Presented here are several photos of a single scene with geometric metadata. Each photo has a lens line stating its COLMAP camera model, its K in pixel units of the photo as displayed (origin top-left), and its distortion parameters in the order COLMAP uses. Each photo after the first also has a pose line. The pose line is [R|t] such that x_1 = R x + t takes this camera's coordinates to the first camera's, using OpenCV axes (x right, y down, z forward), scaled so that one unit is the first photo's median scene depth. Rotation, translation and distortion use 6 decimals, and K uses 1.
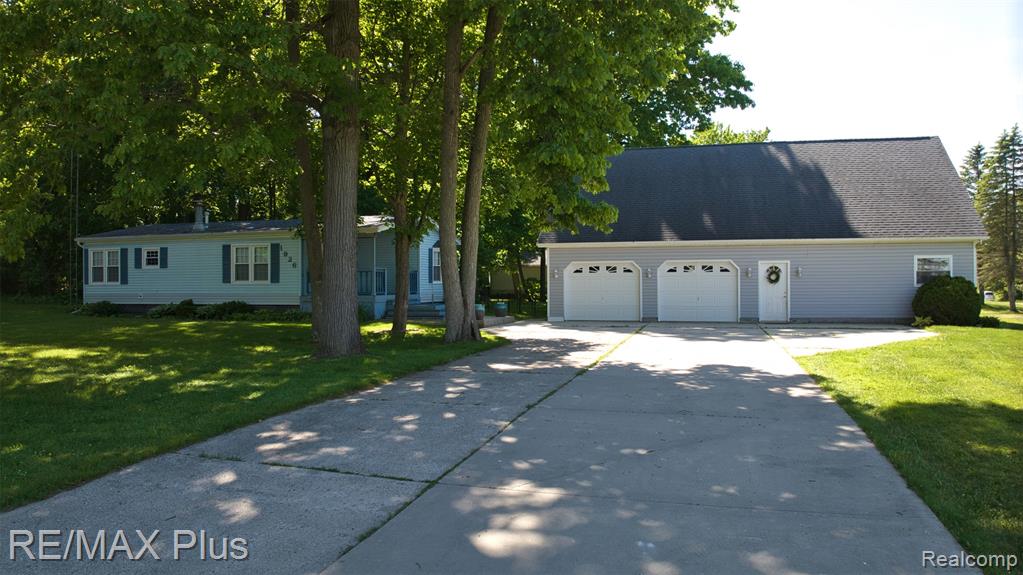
lens RADIAL K [[716.5, 0, 511.5], [0, 716.5, 287.5], [0, 0, 1]] dist [-0.096732, -0.020199]
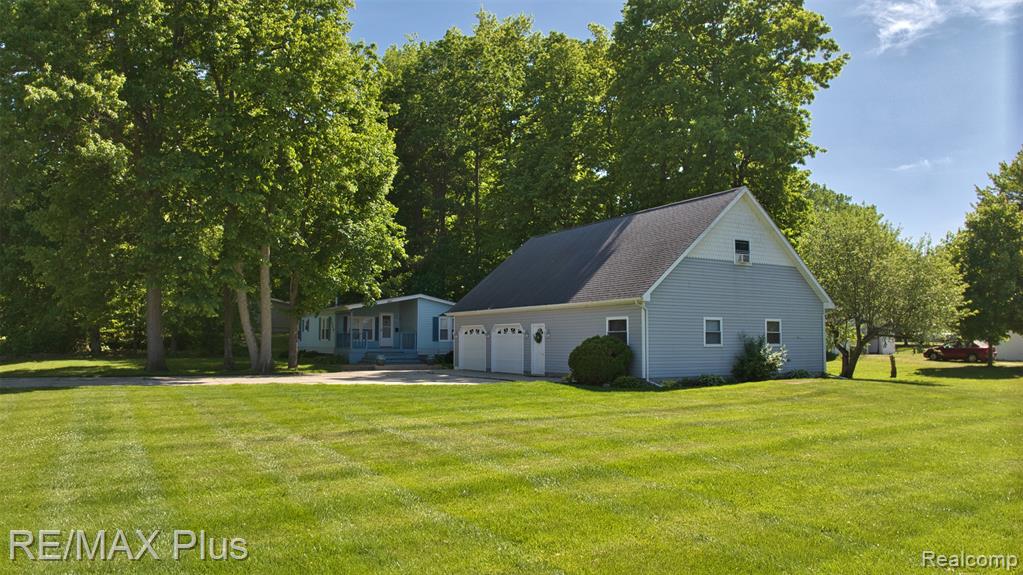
lens RADIAL K [[716.5, 0, 511.5], [0, 716.5, 287.5], [0, 0, 1]] dist [-0.096732, -0.020199]
pose [[0.721788, -0.044875, -0.690658, 1.107187], [-0.014954, 0.996652, -0.080385, -0.001144], [0.691952, 0.068349, 0.718700, 0.080575]]
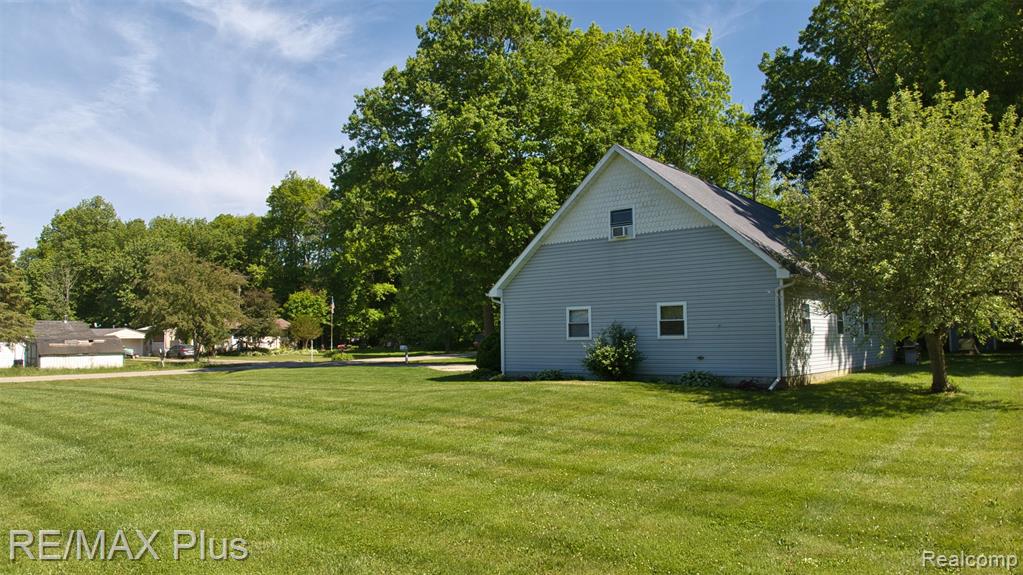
lens RADIAL K [[716.5, 0, 511.5], [0, 716.5, 287.5], [0, 0, 1]] dist [-0.096732, -0.020199]
pose [[-0.410762, -0.062829, -0.909575, 1.458732], [0.000087, 0.997620, -0.068951, -0.006545], [0.911743, -0.028401, -0.409779, 1.269235]]
